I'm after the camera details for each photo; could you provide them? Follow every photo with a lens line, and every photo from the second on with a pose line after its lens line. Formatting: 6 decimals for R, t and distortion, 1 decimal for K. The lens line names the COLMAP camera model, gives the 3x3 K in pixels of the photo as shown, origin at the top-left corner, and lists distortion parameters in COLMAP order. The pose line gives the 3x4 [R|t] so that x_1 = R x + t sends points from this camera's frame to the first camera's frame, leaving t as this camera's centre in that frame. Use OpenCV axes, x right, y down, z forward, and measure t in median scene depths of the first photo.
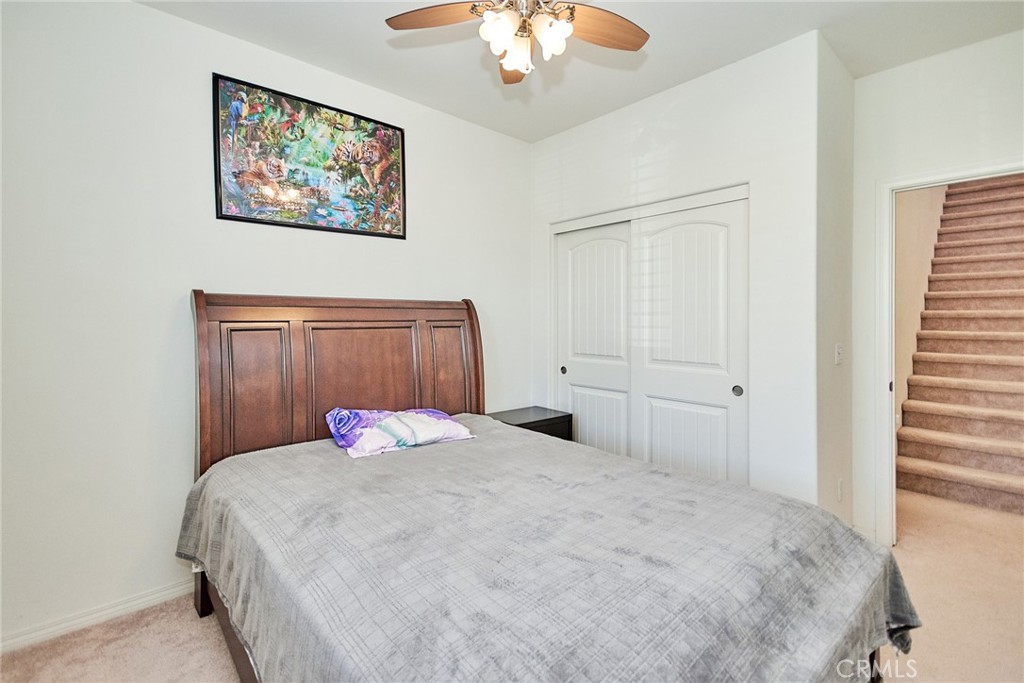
lens RADIAL K [[456.1, 0, 534.6], [0, 456.1, 316.6], [0, 0, 1]] dist [0.016556, -0.004344]
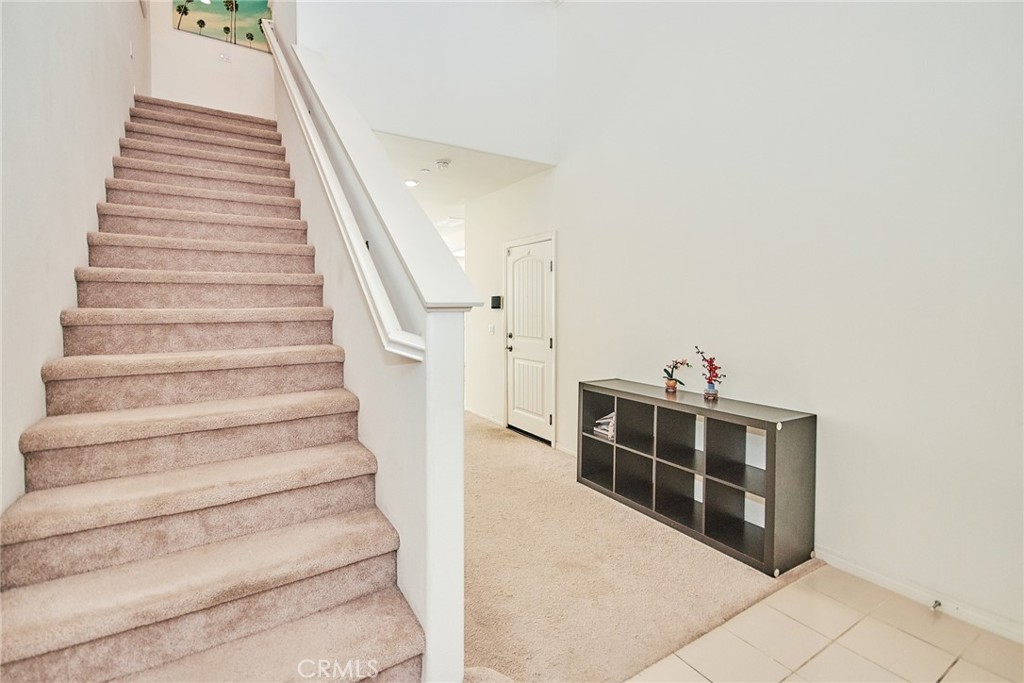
lens RADIAL K [[456.1, 0, 510.4], [0, 456.1, 313.1], [0, 0, 1]] dist [0.016556, -0.004344]
pose [[0.178538, -0.008720, 0.983894, 0.516186], [0.006329, 0.999950, 0.007714, -0.009288], [-0.983913, 0.004850, 0.178585, 0.542847]]
